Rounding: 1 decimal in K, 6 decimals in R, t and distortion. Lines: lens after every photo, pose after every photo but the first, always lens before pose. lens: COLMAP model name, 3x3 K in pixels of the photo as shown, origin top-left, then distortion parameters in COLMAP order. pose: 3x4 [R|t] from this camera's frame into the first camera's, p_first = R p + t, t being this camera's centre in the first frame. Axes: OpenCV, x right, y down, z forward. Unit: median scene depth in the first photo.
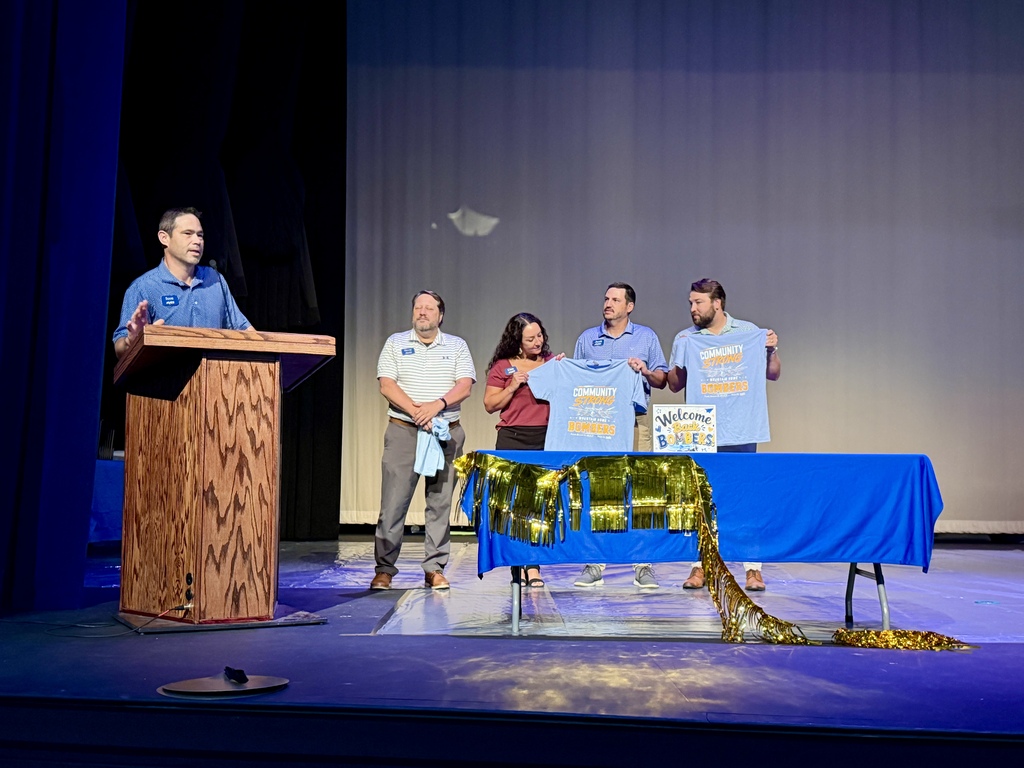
lens RADIAL K [[1282.9, 0, 511.4], [0, 1282.9, 385.9], [0, 0, 1]] dist [0.148276, 0.000000]
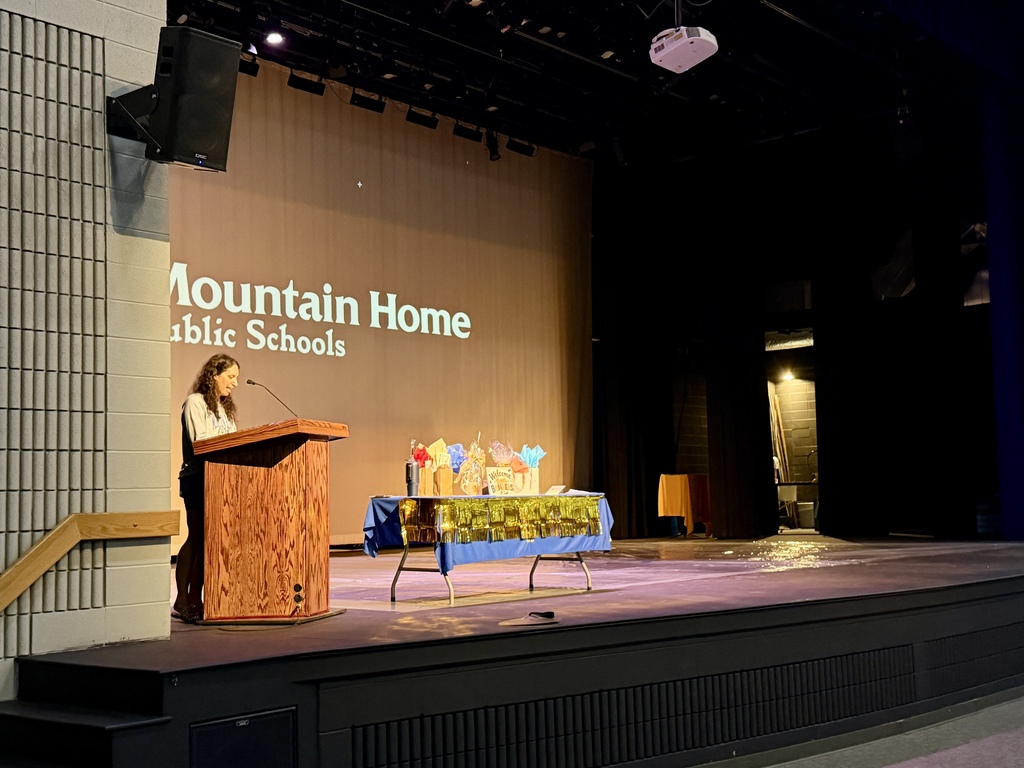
lens RADIAL K [[1313.3, 0, 509.0], [0, 1313.3, 381.6], [0, 0, 1]] dist [0.092826, 0.000000]
pose [[0.657166, 0.041507, 0.752602, -1.224514], [-0.020433, 0.999097, -0.037259, -0.036025], [-0.753469, 0.009108, 0.657421, -0.178387]]
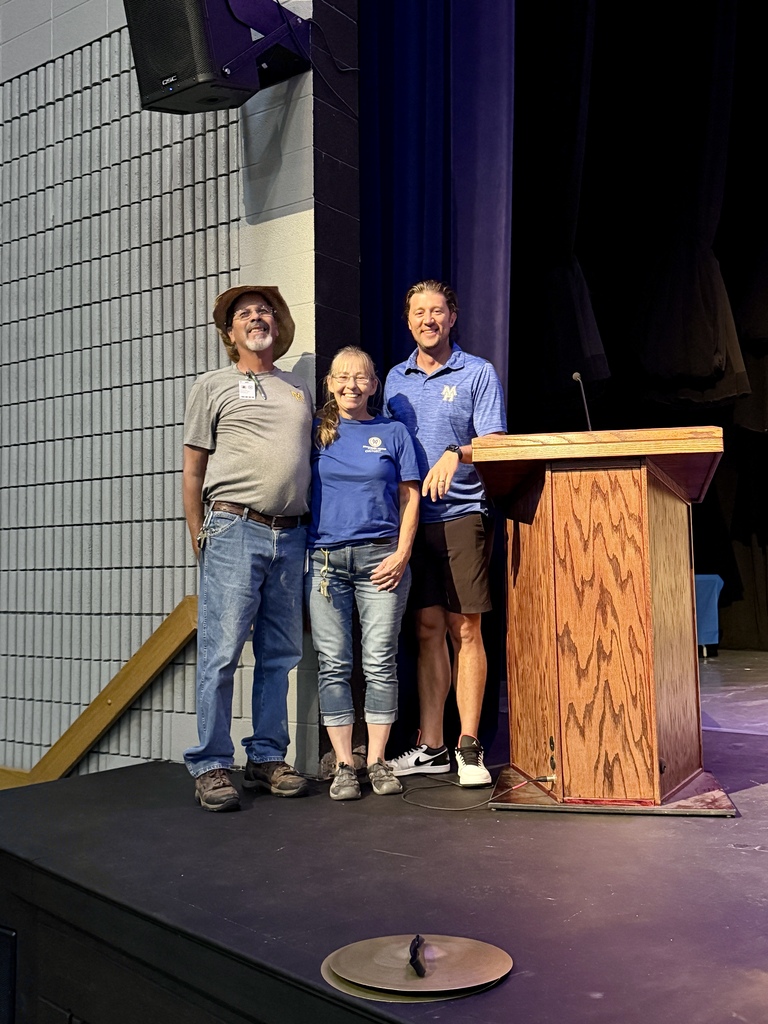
lens RADIAL K [[1106.0, 0, 381.0], [0, 1106.0, 506.0], [0, 0, 1]] dist [0.139690, 0.000000]
pose [[0.789676, -0.061008, -0.610484, 0.101180], [0.067420, 0.997646, -0.012490, 0.002126], [0.609809, -0.031296, 0.791930, 0.383259]]
